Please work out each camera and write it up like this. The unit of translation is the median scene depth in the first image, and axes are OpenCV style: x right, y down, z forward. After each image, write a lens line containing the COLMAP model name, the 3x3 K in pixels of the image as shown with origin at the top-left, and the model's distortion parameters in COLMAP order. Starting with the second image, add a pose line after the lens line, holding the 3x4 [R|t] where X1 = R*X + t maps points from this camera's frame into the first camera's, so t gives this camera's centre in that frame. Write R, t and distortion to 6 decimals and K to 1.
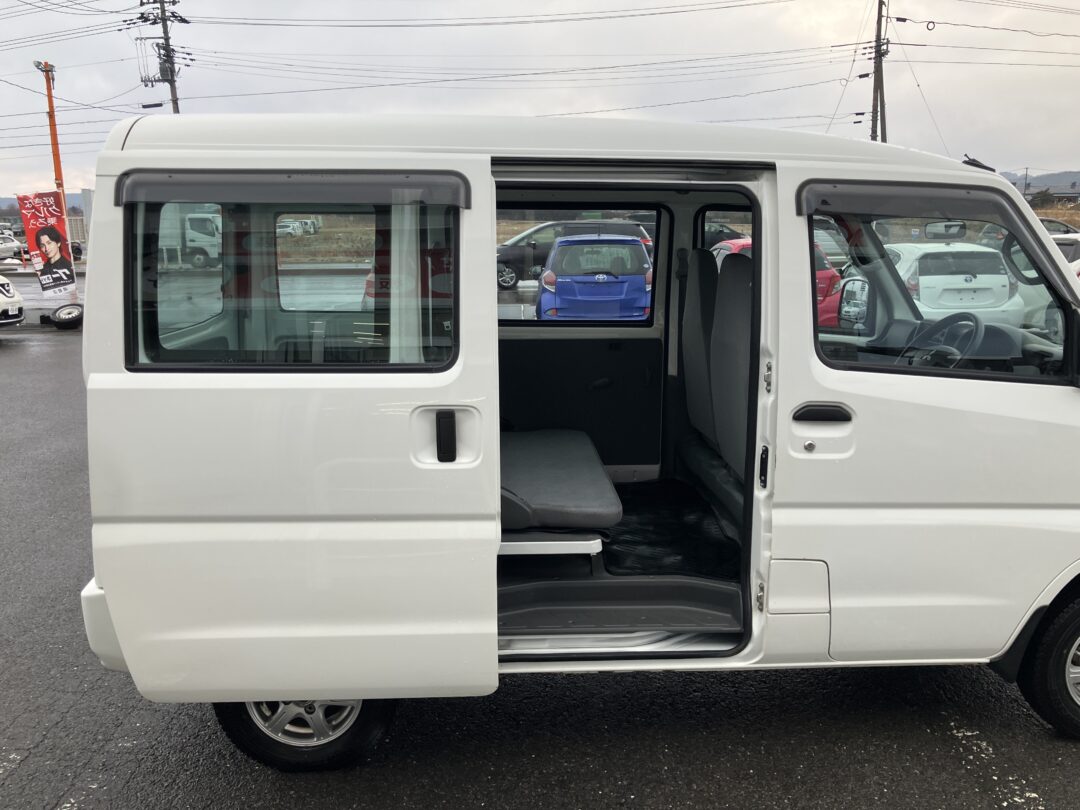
lens RADIAL K [[886.1, 0, 545.9], [0, 886.1, 408.4], [0, 0, 1]] dist [0.001460, 0.004860]
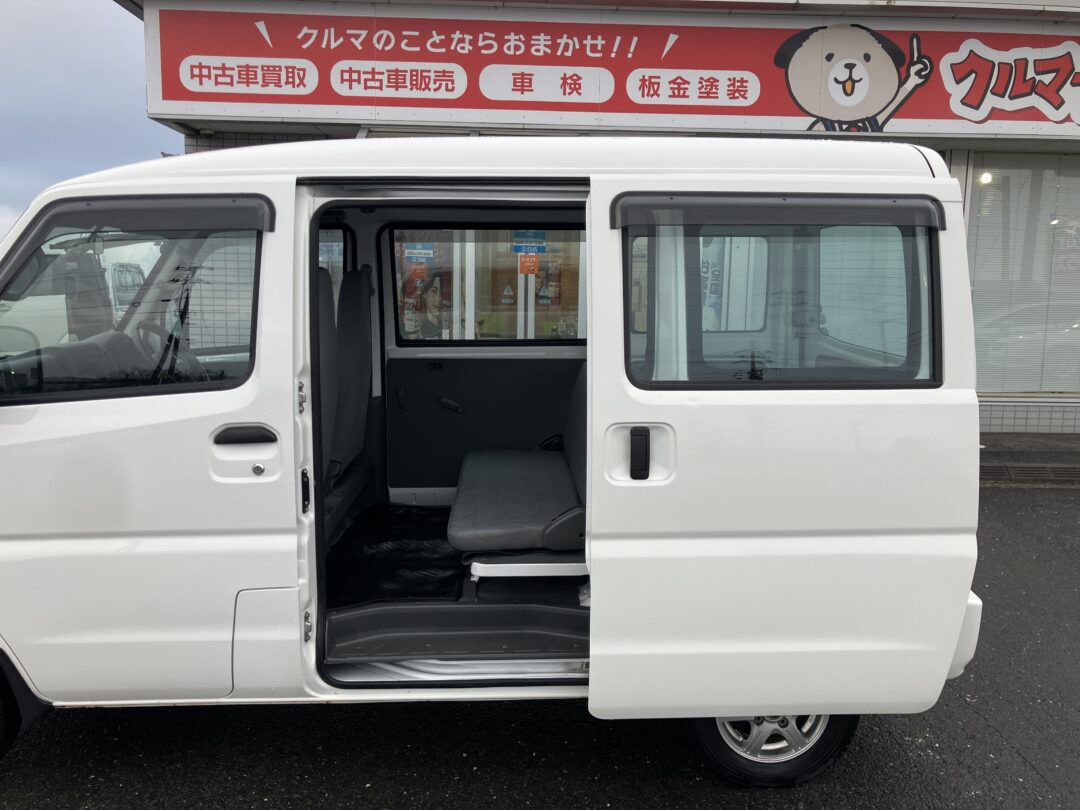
lens RADIAL K [[886.1, 0, 545.9], [0, 886.1, 408.4], [0, 0, 1]] dist [0.001460, 0.004860]
pose [[0.992058, 0.006067, -0.125634, 0.341477], [-0.009100, 0.999680, -0.023585, -0.001215], [0.125451, 0.024541, 0.991796, 0.045540]]
